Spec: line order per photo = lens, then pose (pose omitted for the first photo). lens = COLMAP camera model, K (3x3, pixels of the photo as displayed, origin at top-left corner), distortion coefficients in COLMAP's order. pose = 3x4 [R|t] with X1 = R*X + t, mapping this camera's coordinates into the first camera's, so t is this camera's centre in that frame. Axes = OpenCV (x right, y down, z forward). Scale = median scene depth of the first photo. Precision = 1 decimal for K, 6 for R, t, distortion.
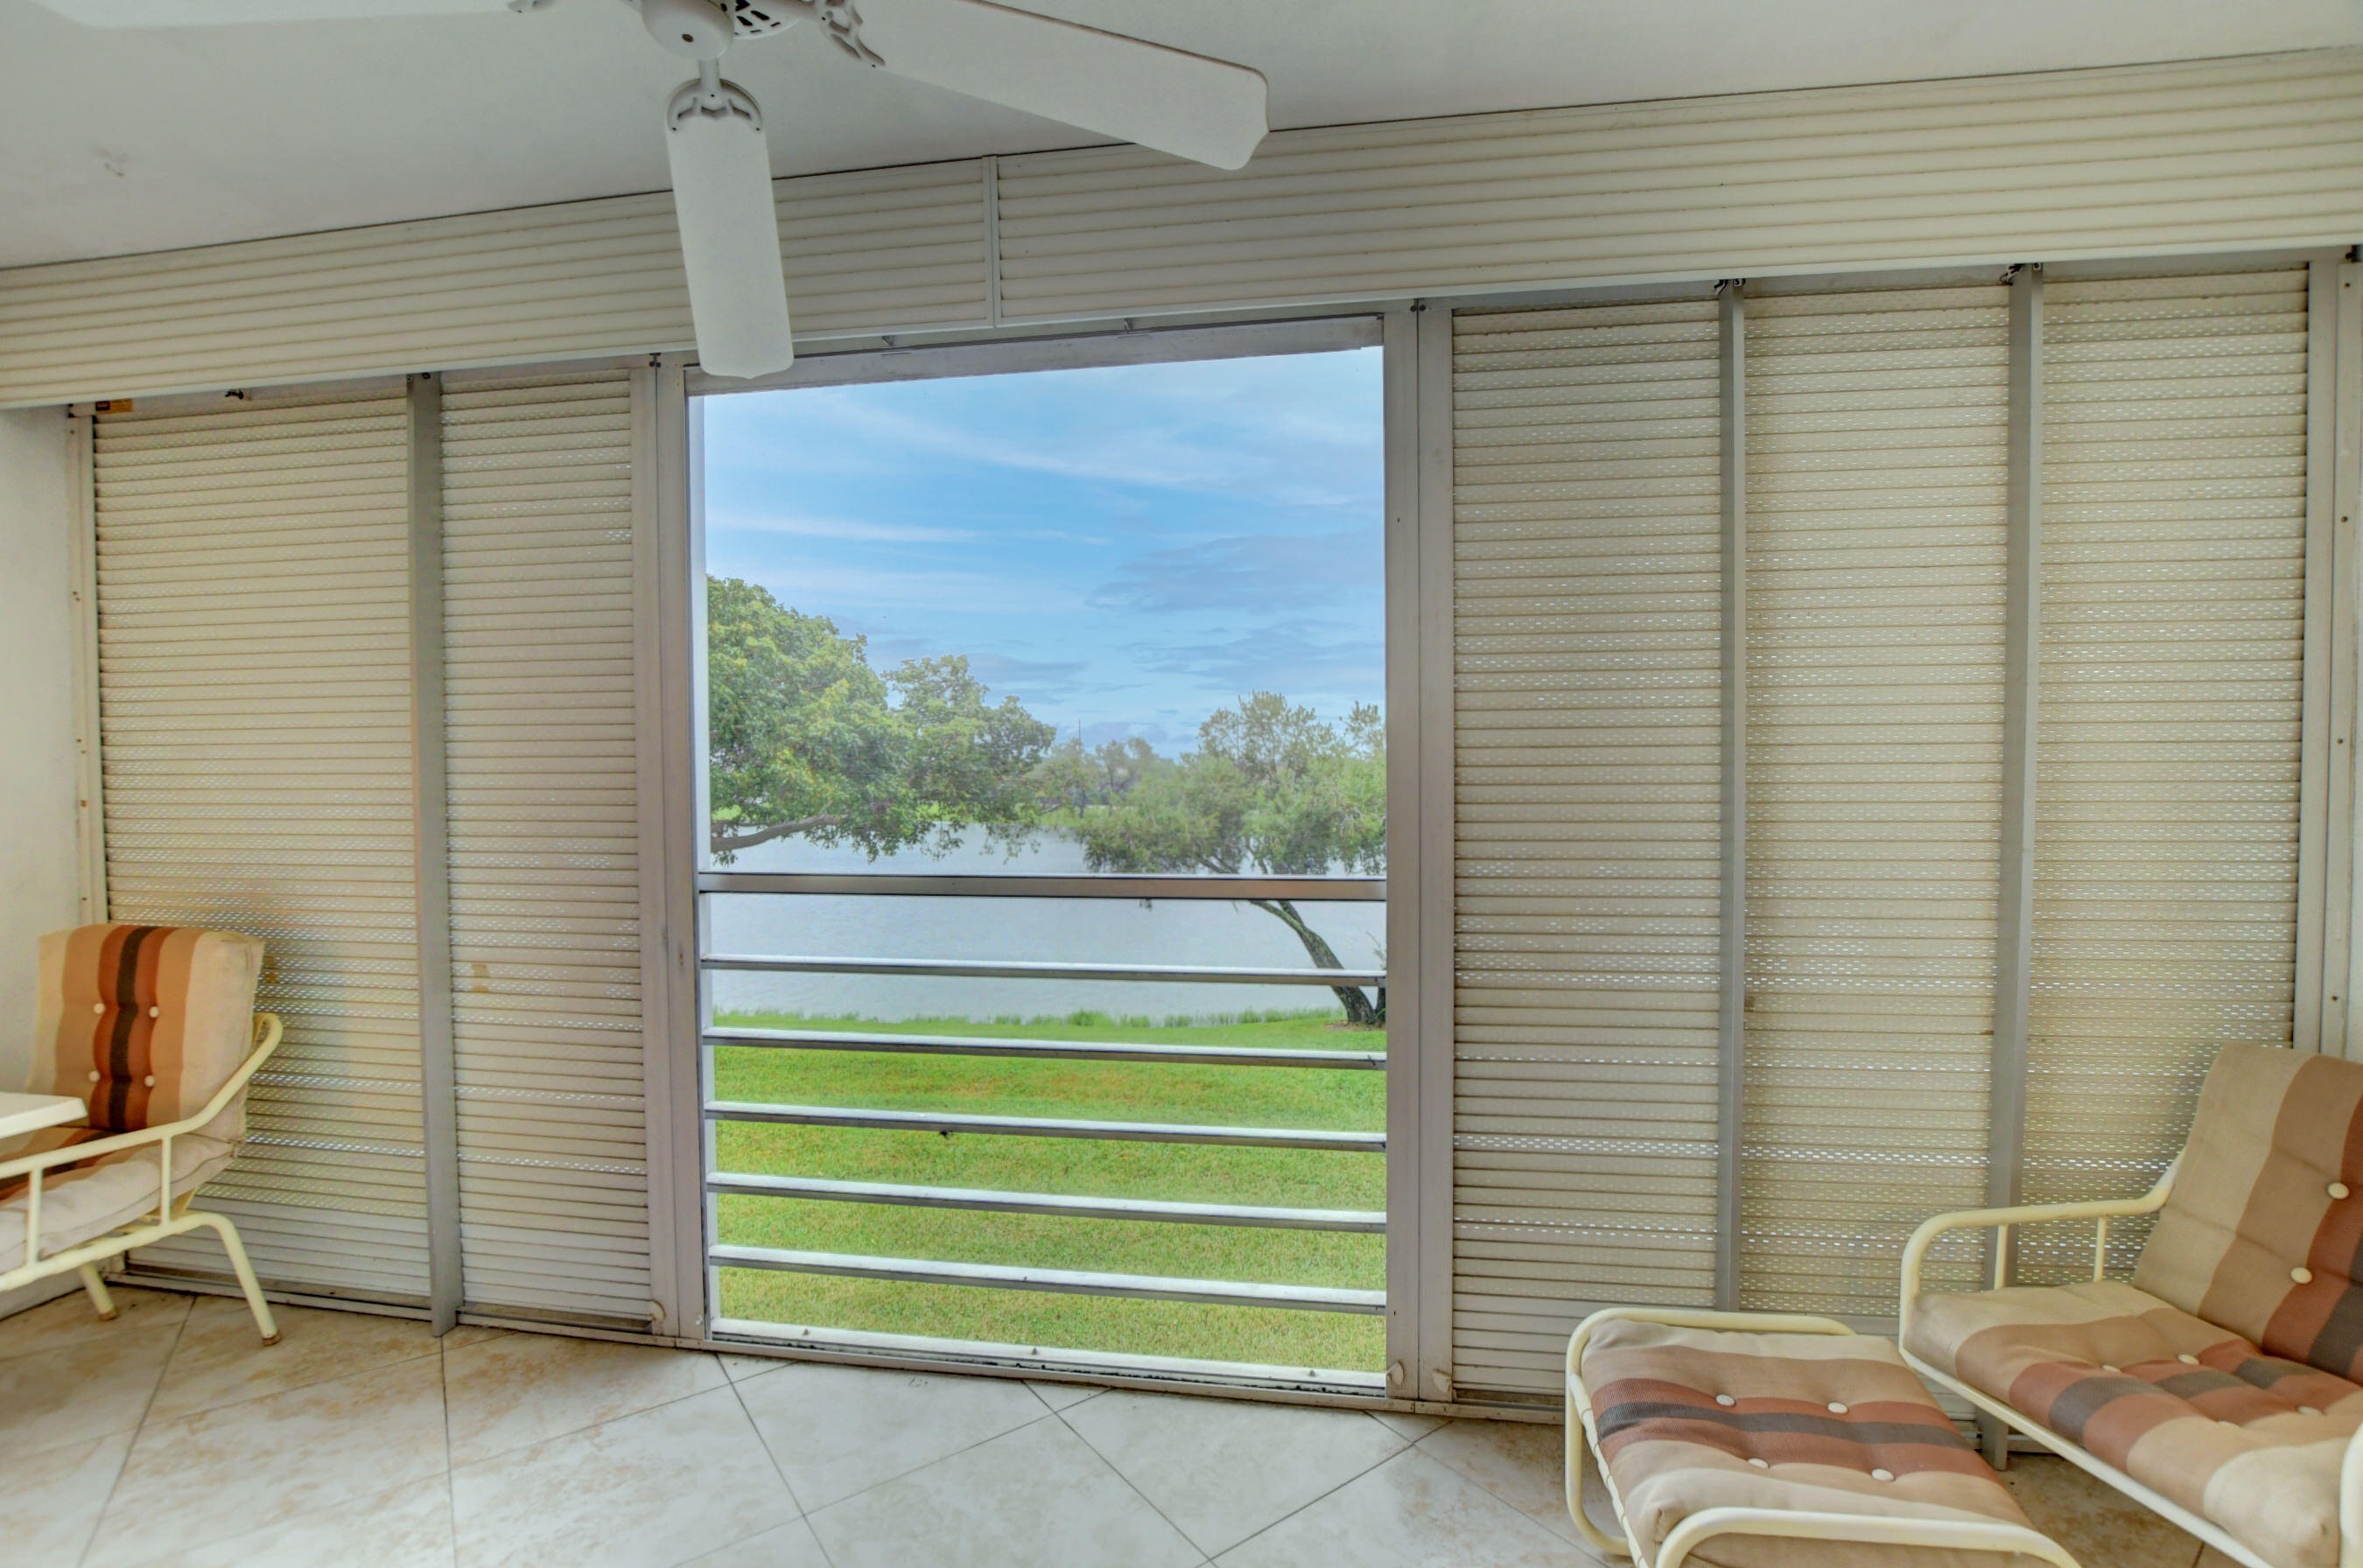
lens RADIAL K [[1039.8, 0, 1184.4], [0, 1039.8, 784.4], [0, 0, 1]] dist [-0.028461, 0.003319]
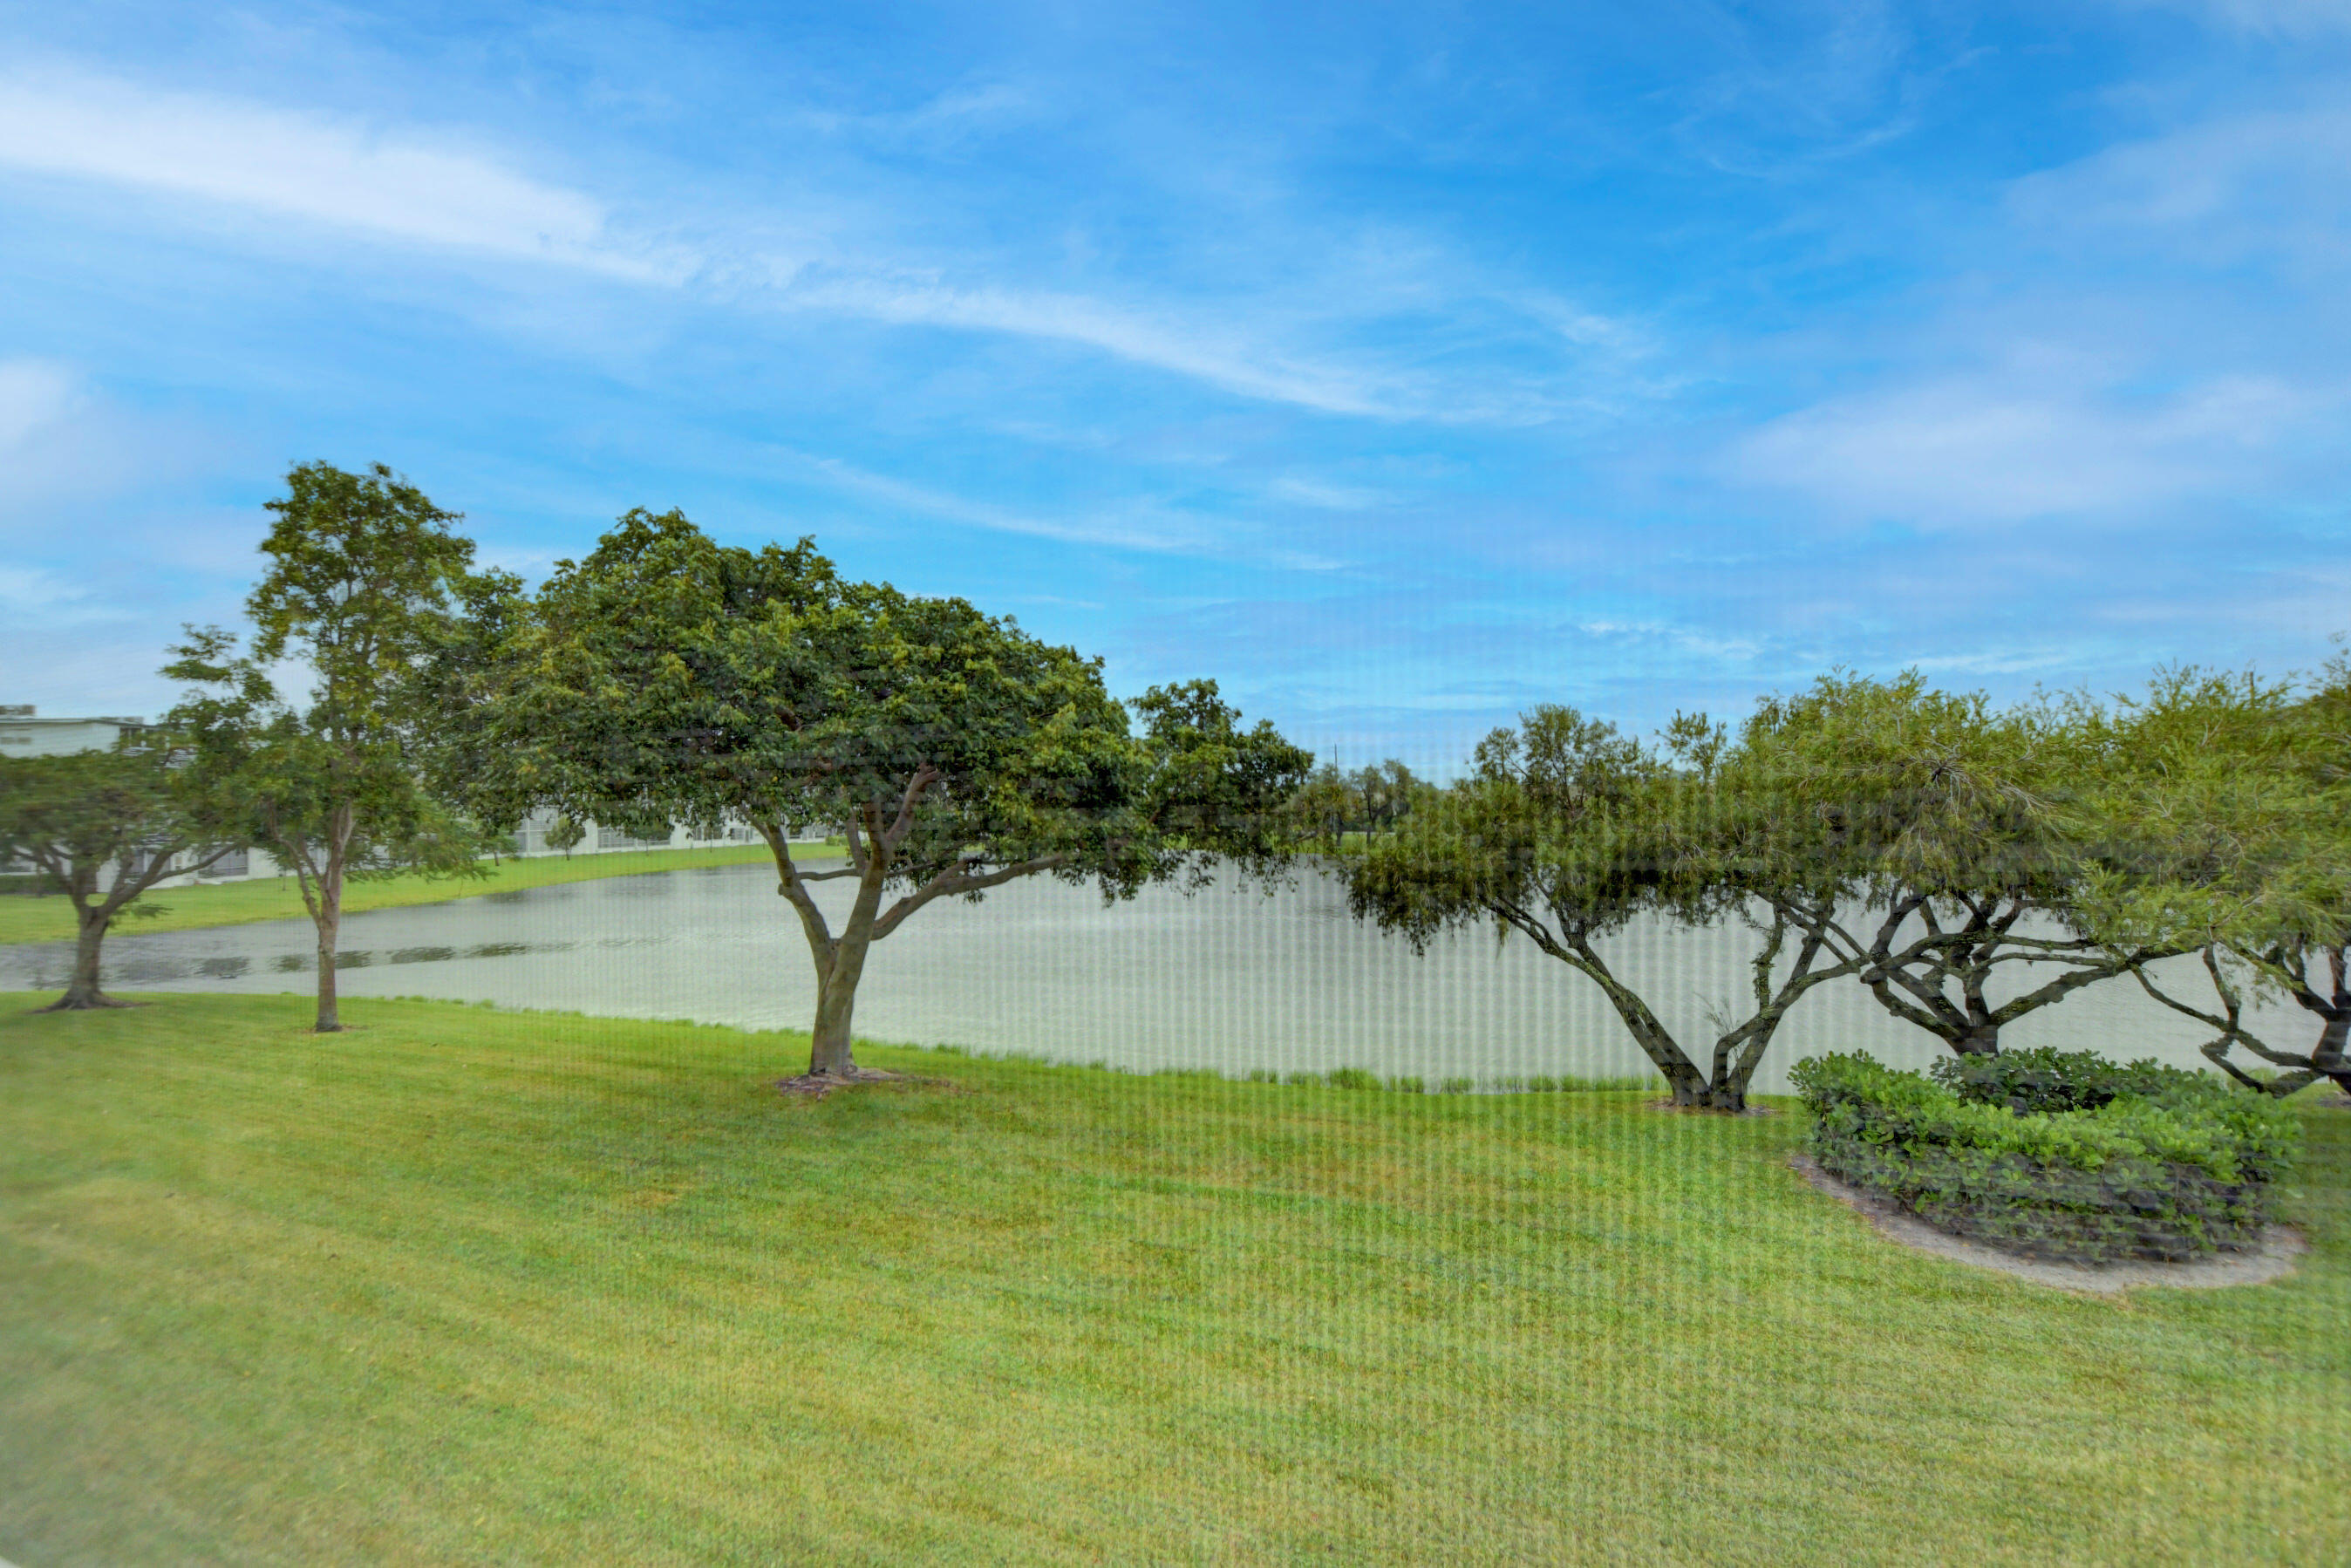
lens RADIAL K [[1034.7, 0, 1181.4], [0, 1034.7, 787.9], [0, 0, 1]] dist [-0.028461, 0.003319]
pose [[0.968248, -0.020322, -0.249164, -0.011725], [0.014270, 0.999558, -0.026071, -0.002669], [0.249584, 0.021688, 0.968110, 0.111270]]
